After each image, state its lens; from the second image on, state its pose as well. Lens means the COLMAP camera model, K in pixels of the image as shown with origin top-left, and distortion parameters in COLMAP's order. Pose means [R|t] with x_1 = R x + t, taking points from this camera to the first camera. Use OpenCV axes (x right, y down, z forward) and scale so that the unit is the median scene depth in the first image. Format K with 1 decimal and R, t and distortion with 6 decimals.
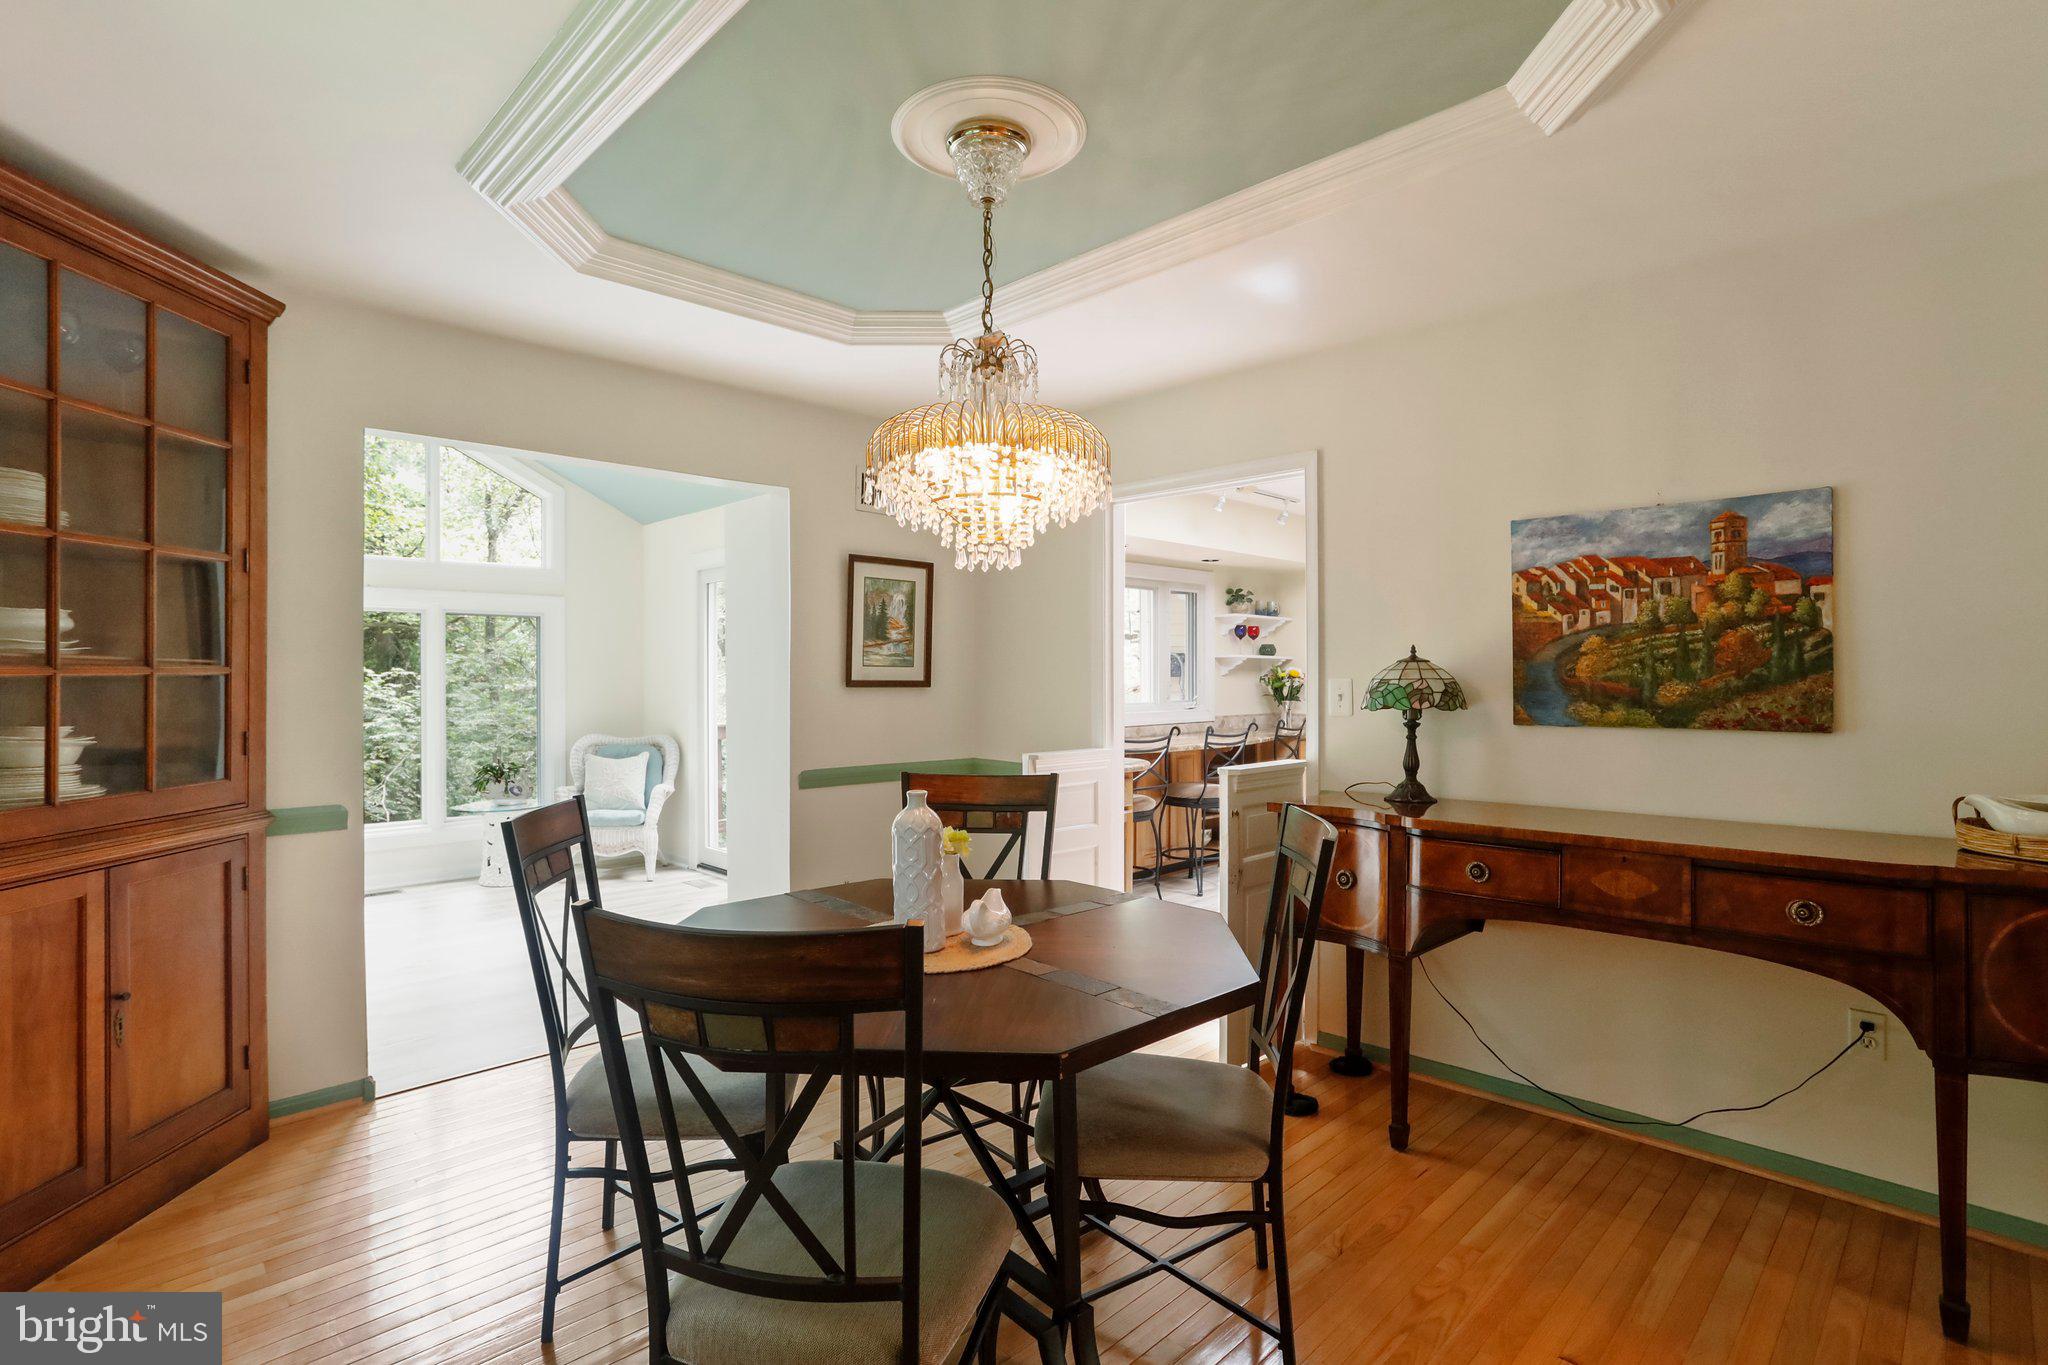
lens RADIAL K [[1009.3, 0, 1032.6], [0, 1009.3, 686.7], [0, 0, 1]] dist [-0.061998, 0.036181]
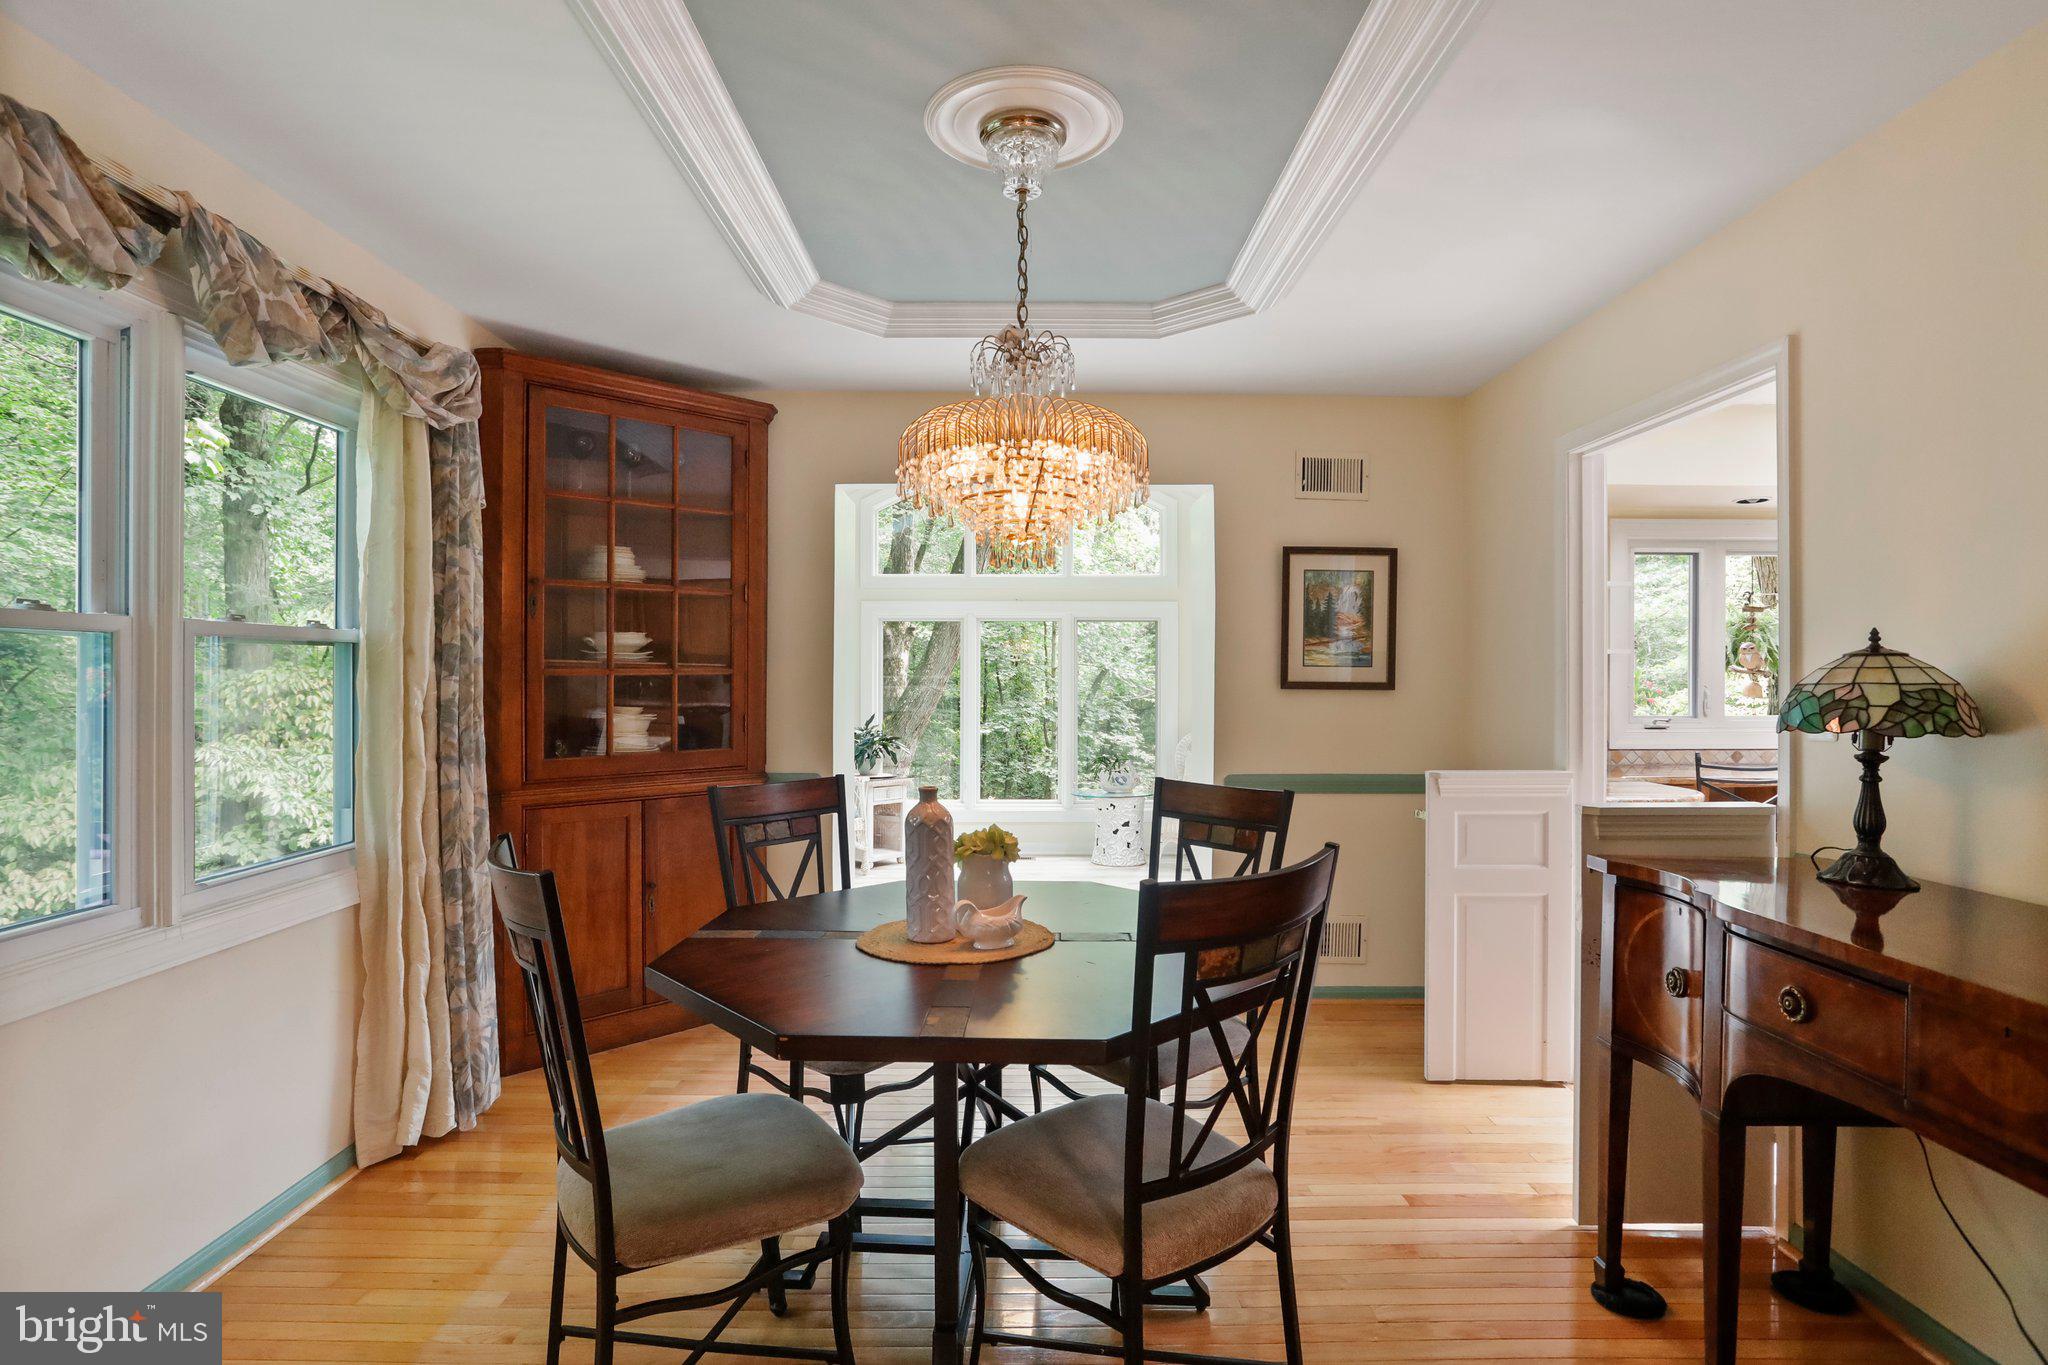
lens RADIAL K [[1049.0, 0, 1024.0], [0, 1049.0, 682.5], [0, 0, 1]] dist [-0.049970, 0.030574]
pose [[0.712616, 0.006719, -0.701522, 0.459254], [-0.010245, 0.999947, -0.000829, -0.002781], [0.701479, 0.007778, 0.712647, 0.188346]]
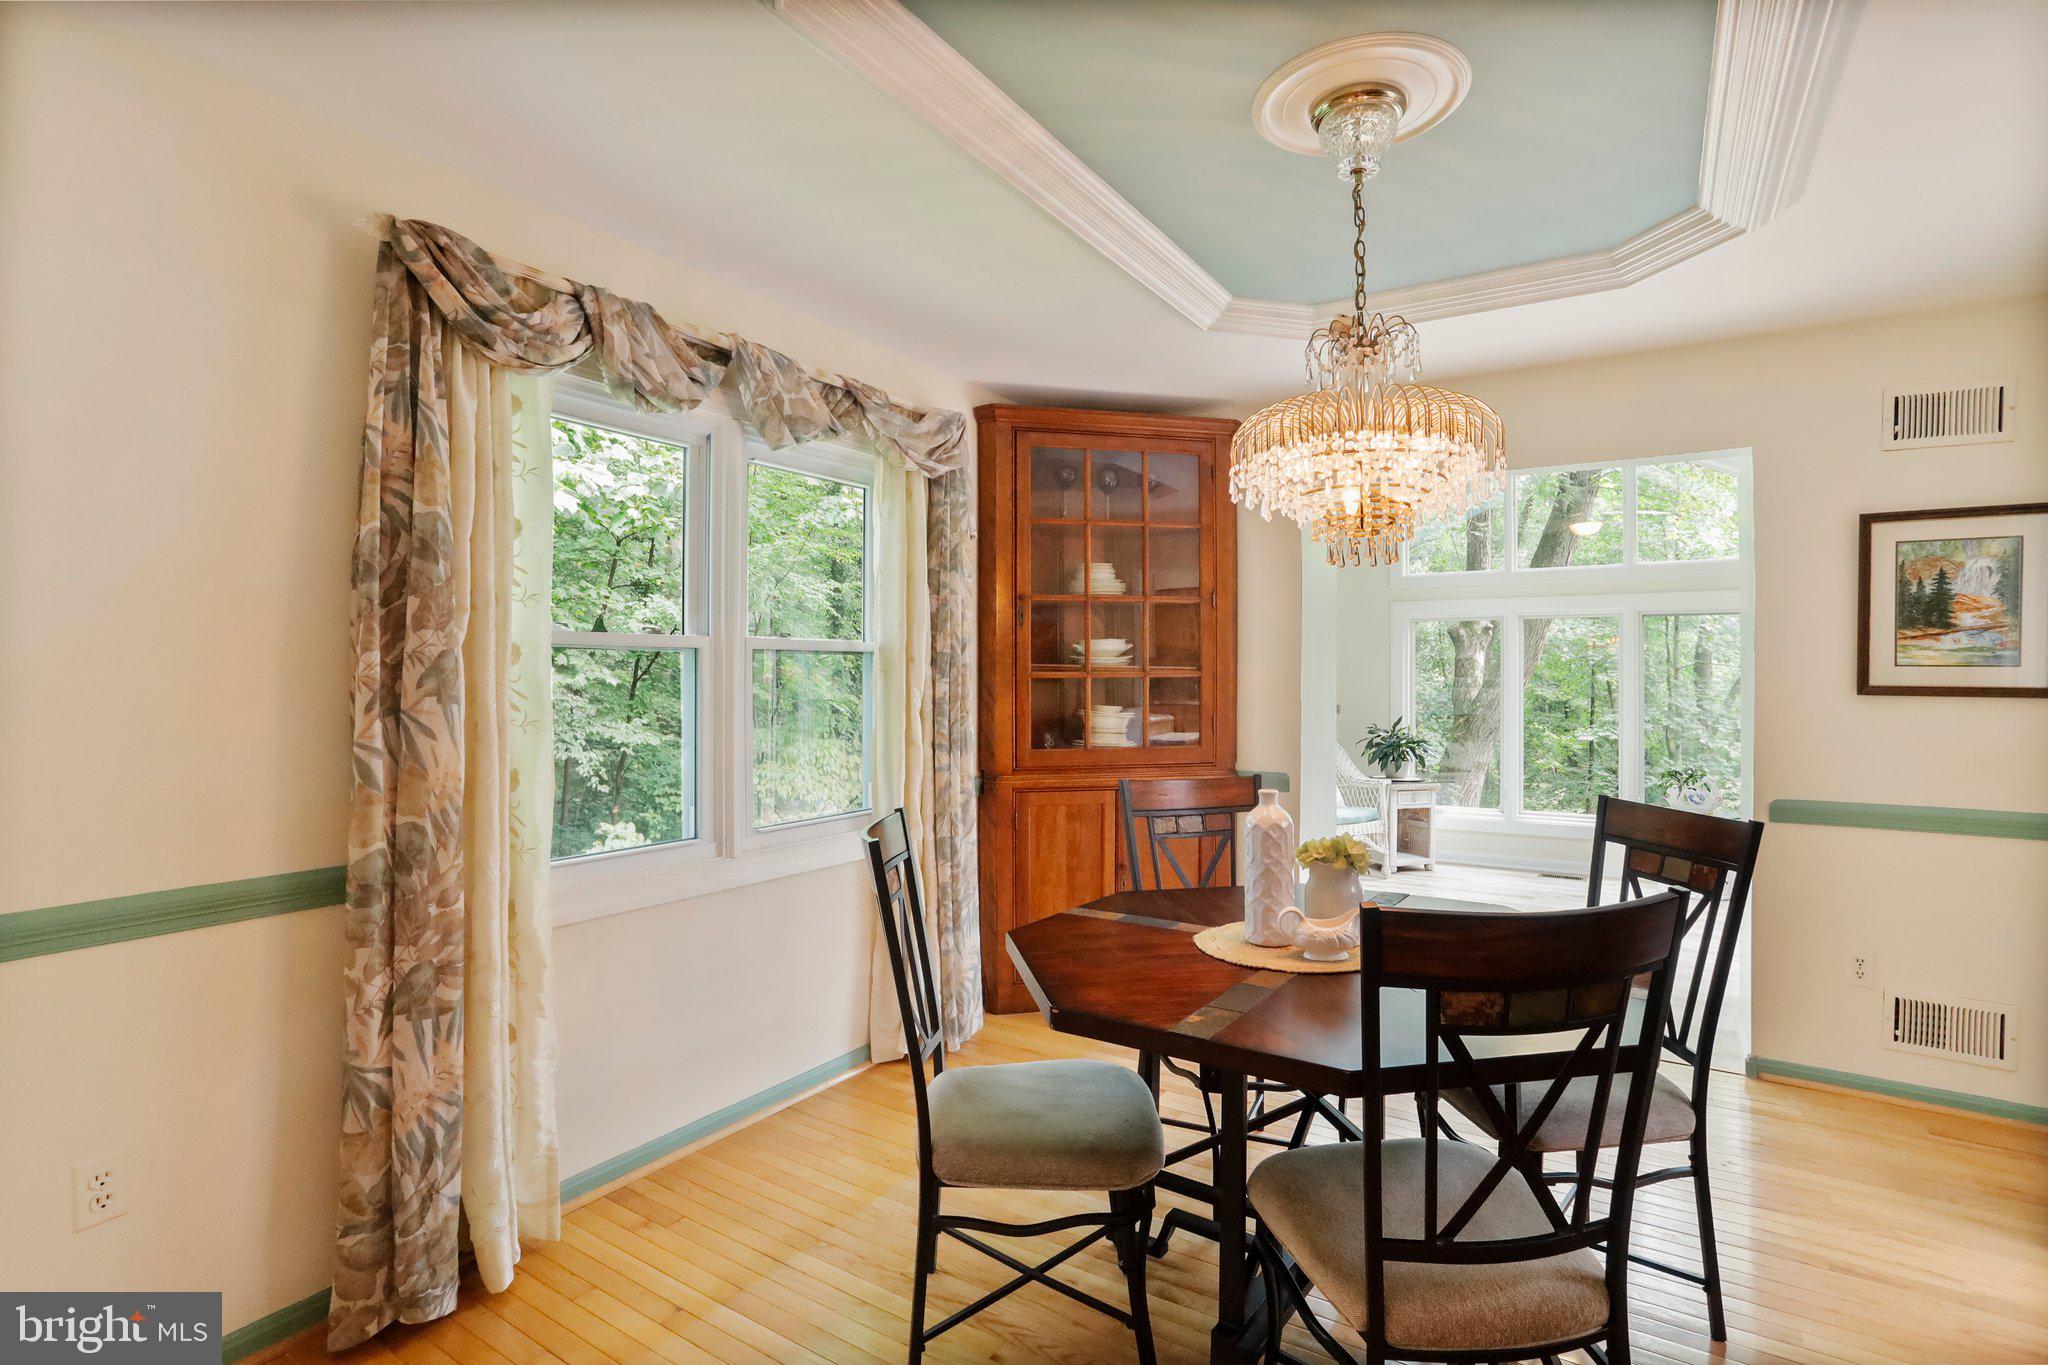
lens RADIAL K [[1007.1, 0, 1018.4], [0, 1007.1, 677.3], [0, 0, 1]] dist [-0.060914, 0.035739]
pose [[0.216295, 0.002258, -0.976326, 0.539405], [-0.012299, 0.999924, -0.000412, -0.005981], [0.976251, 0.012097, 0.216306, 0.335268]]
